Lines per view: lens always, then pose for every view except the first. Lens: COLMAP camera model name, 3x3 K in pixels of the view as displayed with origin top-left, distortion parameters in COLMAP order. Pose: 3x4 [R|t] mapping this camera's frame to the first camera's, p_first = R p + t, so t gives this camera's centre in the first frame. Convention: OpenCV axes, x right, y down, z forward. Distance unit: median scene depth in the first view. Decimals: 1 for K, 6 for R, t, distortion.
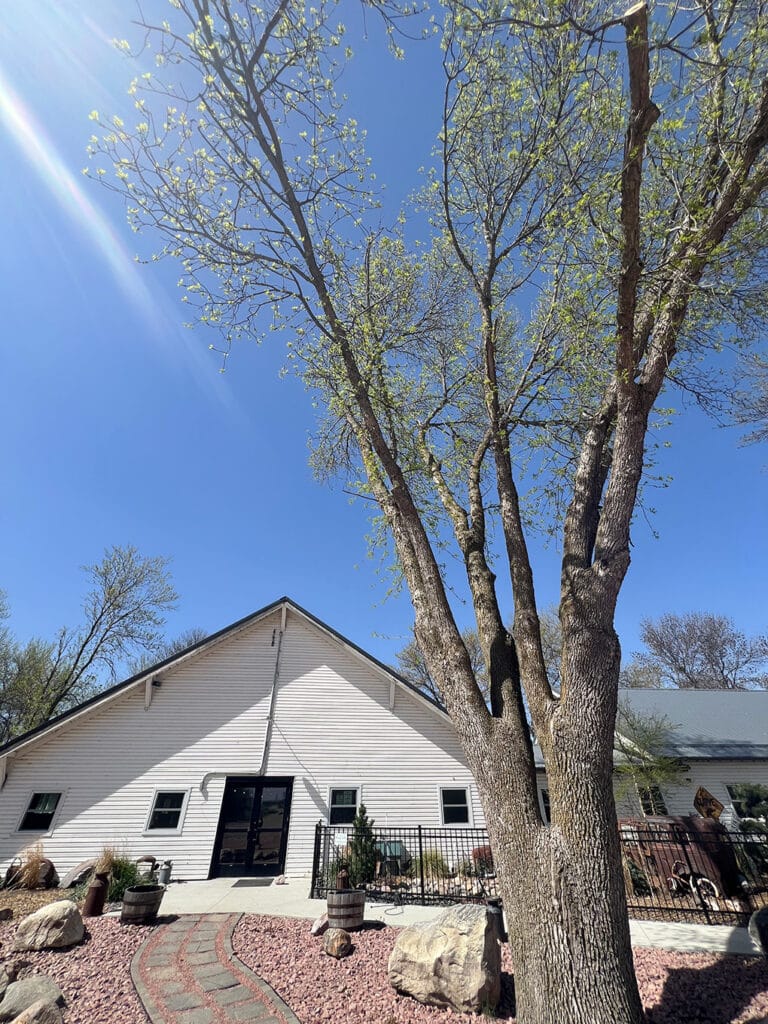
lens RADIAL K [[410.2, 0, 384.0], [0, 410.2, 511.4], [0, 0, 1]] dist [-0.000494, 0.000141]
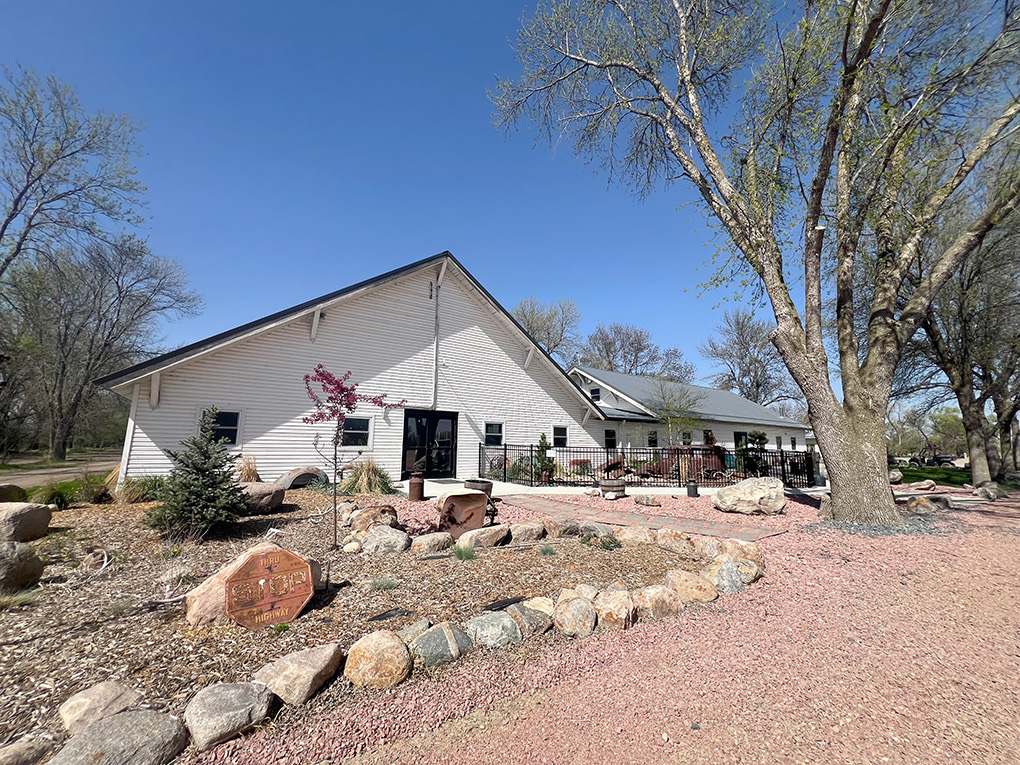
lens RADIAL K [[408.6, 0, 509.3], [0, 408.6, 381.7], [0, 0, 1]] dist [-0.000494, 0.000141]
pose [[0.863076, 0.096269, 0.495815, -0.682127], [-0.314437, 0.870642, 0.378301, 0.084620], [-0.395259, -0.482405, 0.781701, 0.073753]]
